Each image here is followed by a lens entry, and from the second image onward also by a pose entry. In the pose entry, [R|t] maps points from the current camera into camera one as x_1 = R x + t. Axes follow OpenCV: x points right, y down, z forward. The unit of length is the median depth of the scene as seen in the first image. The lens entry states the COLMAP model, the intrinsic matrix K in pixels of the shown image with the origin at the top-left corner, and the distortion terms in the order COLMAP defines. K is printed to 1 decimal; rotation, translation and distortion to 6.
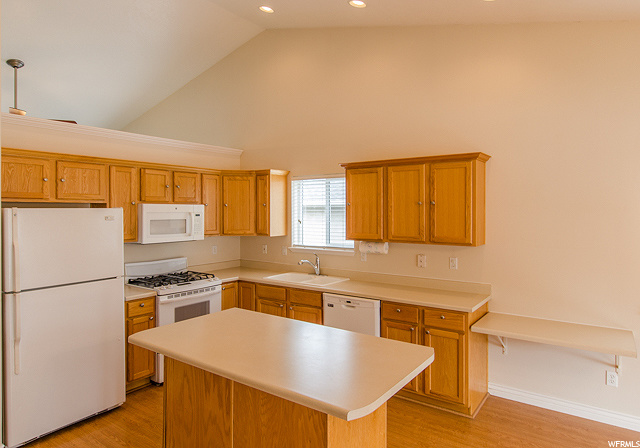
lens RADIAL K [[413.2, 0, 312.5], [0, 413.2, 209.9], [0, 0, 1]] dist [0.006498, -0.001384]
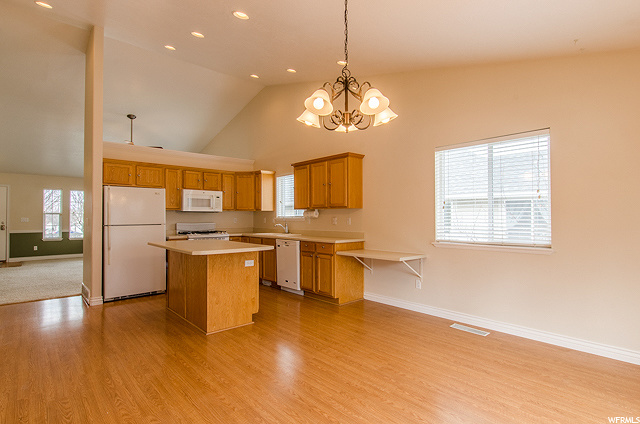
lens RADIAL K [[333.2, 0, 322.3], [0, 333.2, 213.4], [0, 0, 1]] dist [0.011348, -0.001337]
pose [[0.977803, -0.003072, -0.209502, 0.514646], [-0.000035, 0.999890, -0.014826, 0.117687], [0.209525, 0.014504, 0.977696, -0.322277]]
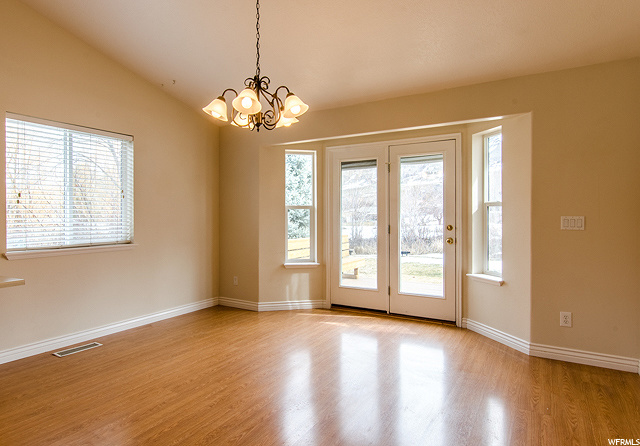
lens RADIAL K [[363.9, 0, 322.1], [0, 363.9, 219.3], [0, 0, 1]] dist [0.023591, 0.000130]
pose [[-0.078628, -0.007896, 0.996873, -0.192251], [0.004773, 0.999954, 0.008297, 0.117564], [-0.996893, 0.005411, -0.078587, 0.177689]]
